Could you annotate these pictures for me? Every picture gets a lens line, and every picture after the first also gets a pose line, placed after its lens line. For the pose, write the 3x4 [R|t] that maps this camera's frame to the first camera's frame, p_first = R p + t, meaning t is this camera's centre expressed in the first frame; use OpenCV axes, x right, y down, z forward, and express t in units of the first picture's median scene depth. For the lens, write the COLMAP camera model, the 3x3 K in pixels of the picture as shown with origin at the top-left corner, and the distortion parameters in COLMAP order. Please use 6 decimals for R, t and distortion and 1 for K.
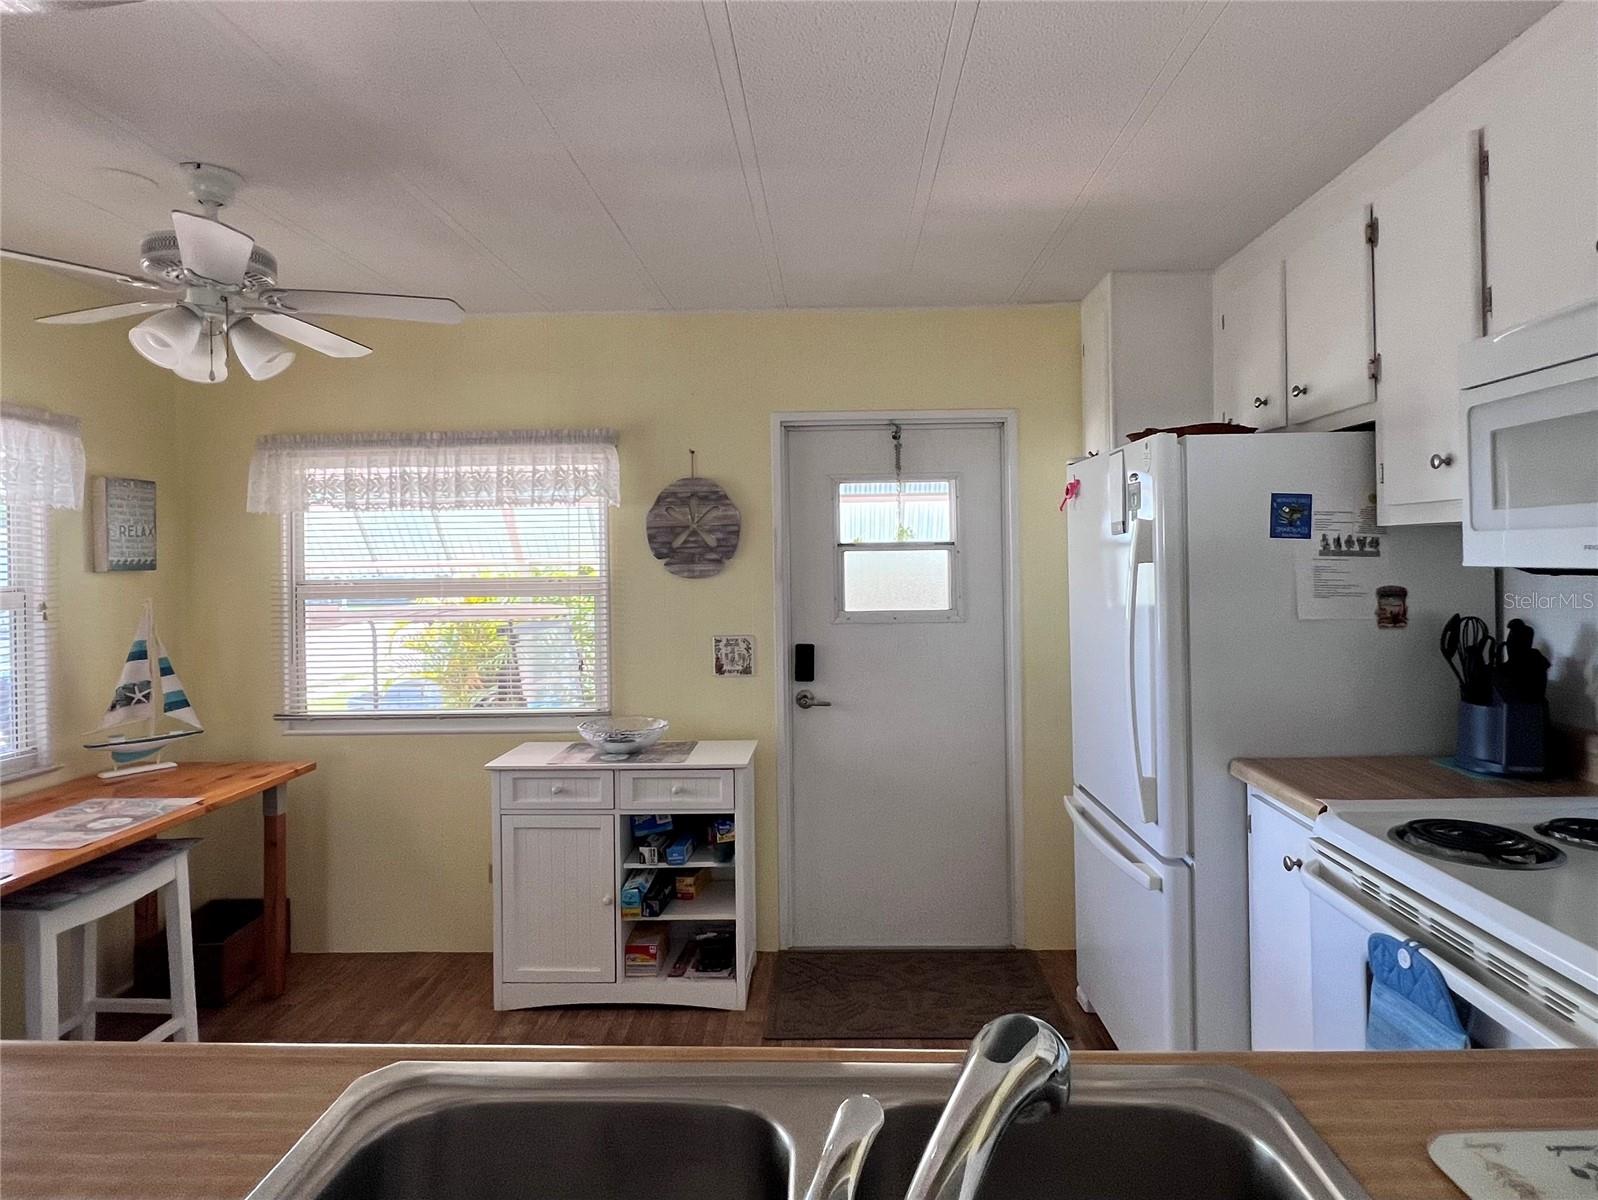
lens RADIAL K [[879.5, 0, 810.5], [0, 879.5, 559.4], [0, 0, 1]] dist [-0.002413, -0.001802]
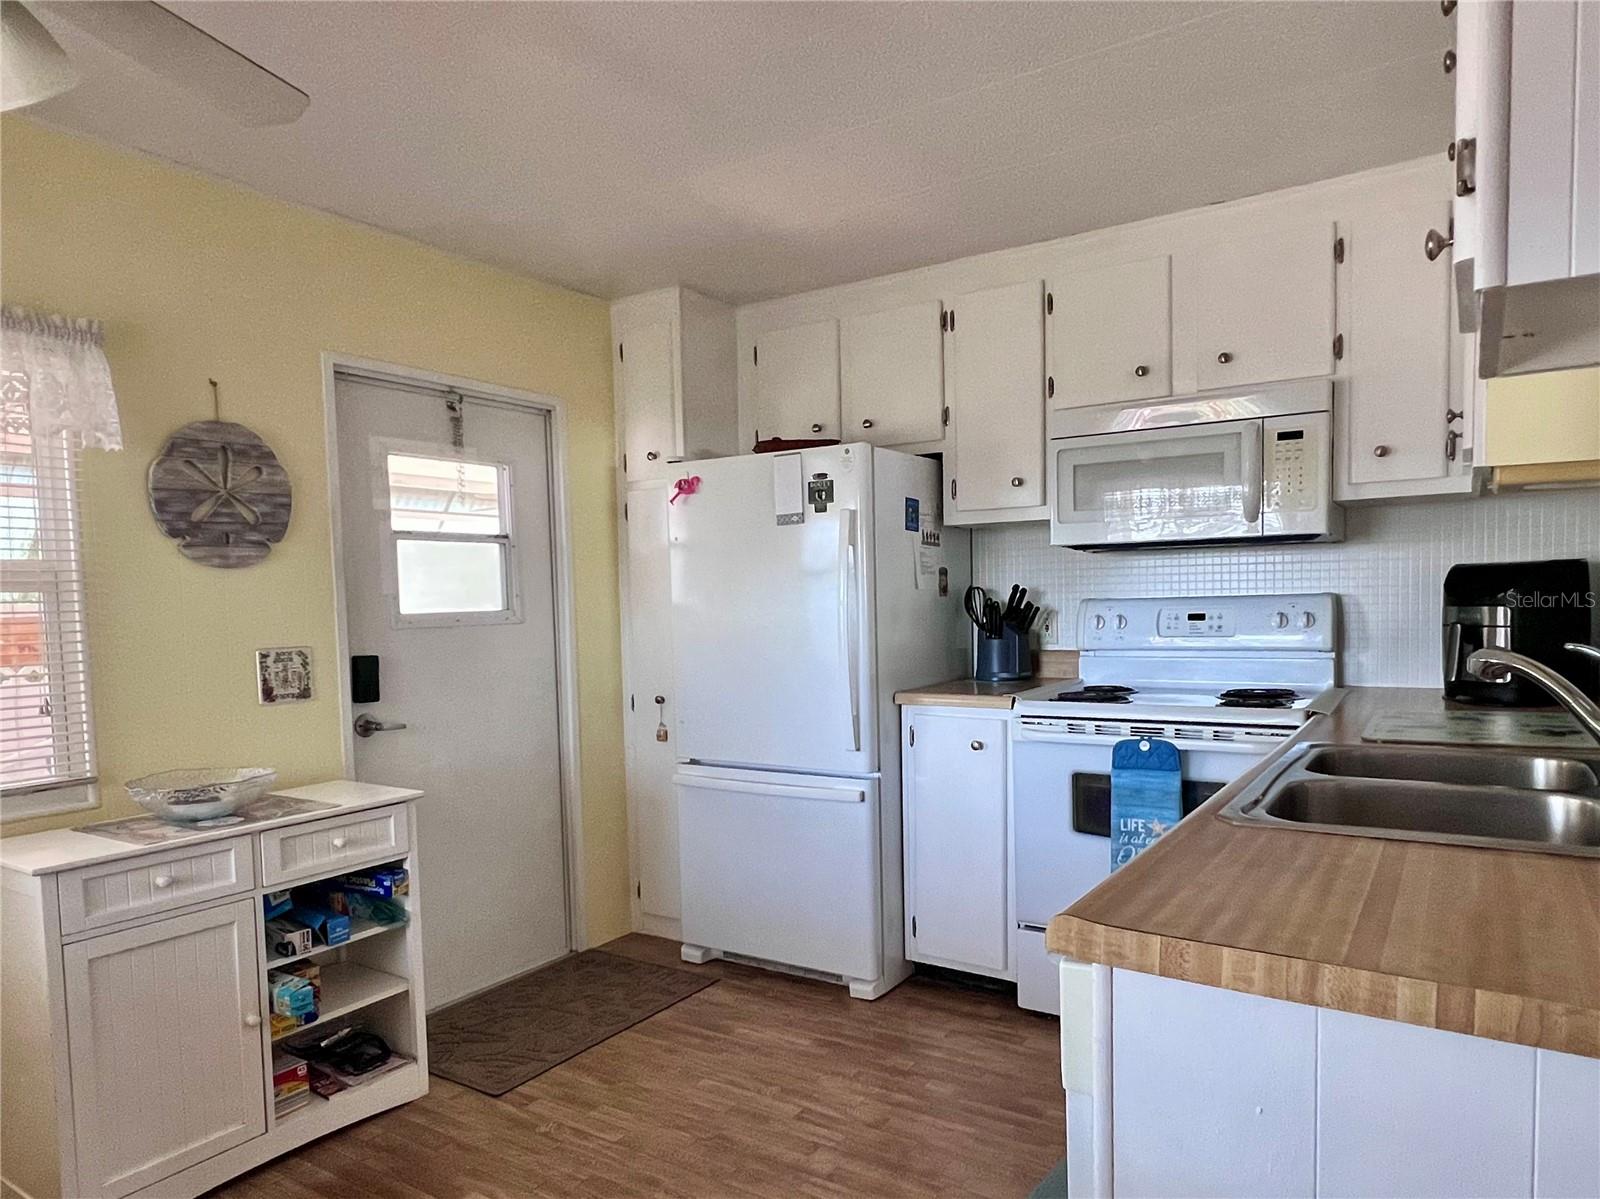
lens RADIAL K [[1013.6, 0, 819.5], [0, 1013.6, 658.7], [0, 0, 1]] dist [-0.002327, -0.000191]
pose [[0.527285, -0.051956, 0.848099, -0.617917], [0.013930, 0.998523, 0.052511, 0.062897], [-0.849575, -0.015875, 0.527230, 0.191381]]
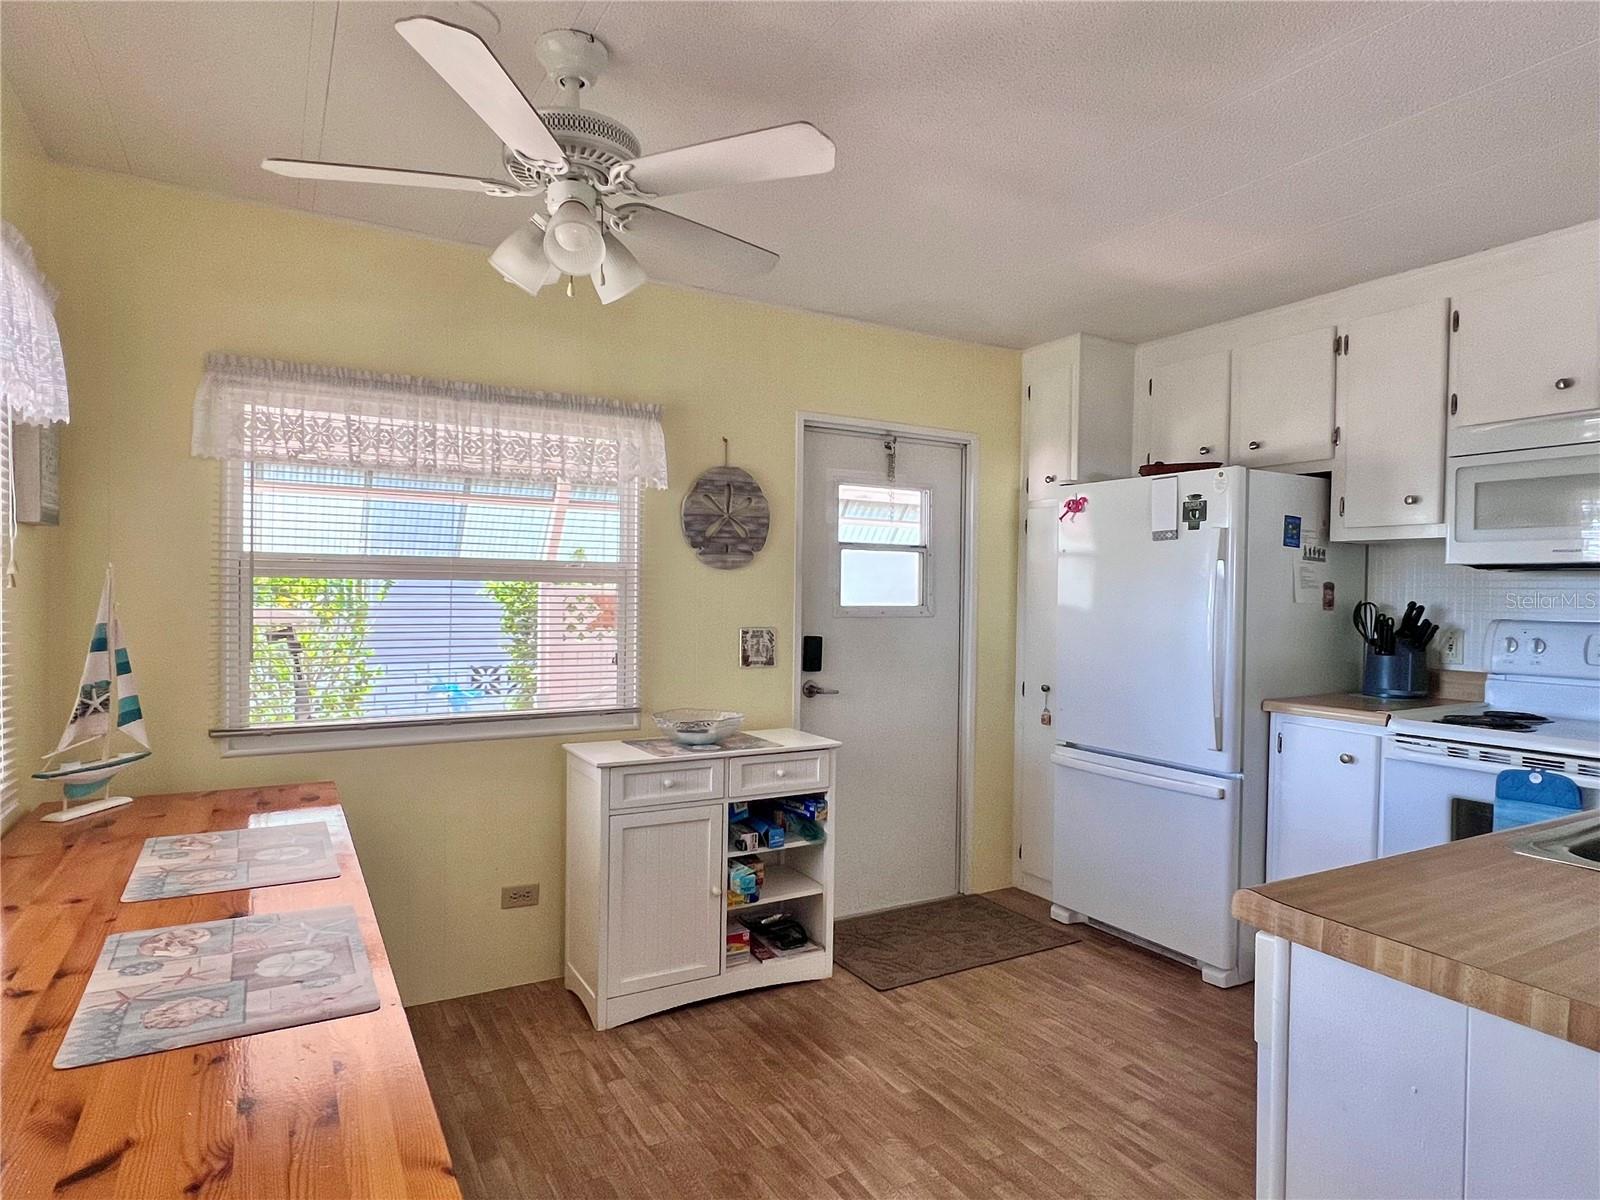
lens RADIAL K [[914.4, 0, 802.8], [0, 914.4, 608.2], [0, 0, 1]] dist [-0.004231, 0.001917]
pose [[0.855119, 0.015466, 0.518201, -0.638073], [-0.026058, 0.999574, 0.013166, 0.053955], [-0.517776, -0.024762, 0.855158, 0.085256]]
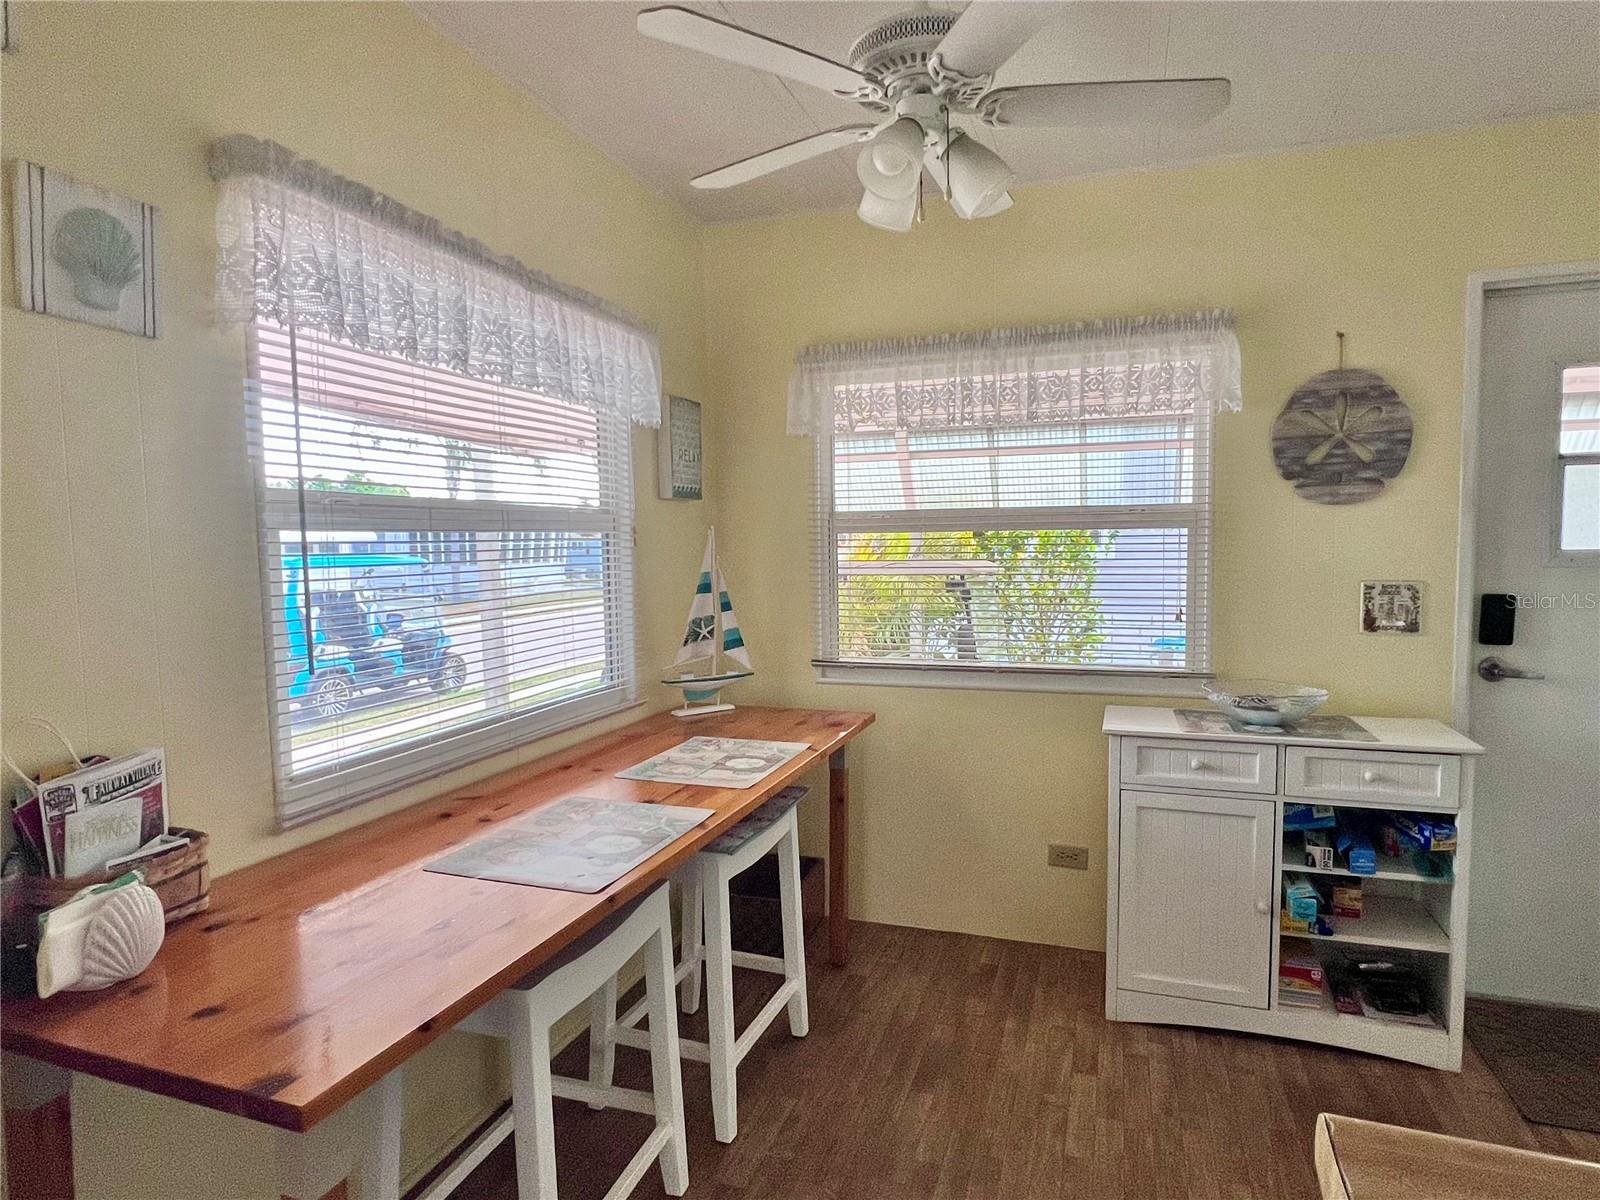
lens RADIAL K [[914.4, 0, 802.8], [0, 914.4, 608.2], [0, 0, 1]] dist [-0.004231, 0.001917]
pose [[0.950508, 0.023353, -0.309821, -0.352781], [0.000771, 0.996991, 0.077512, 0.053591], [0.310699, -0.073914, 0.947630, 0.110155]]
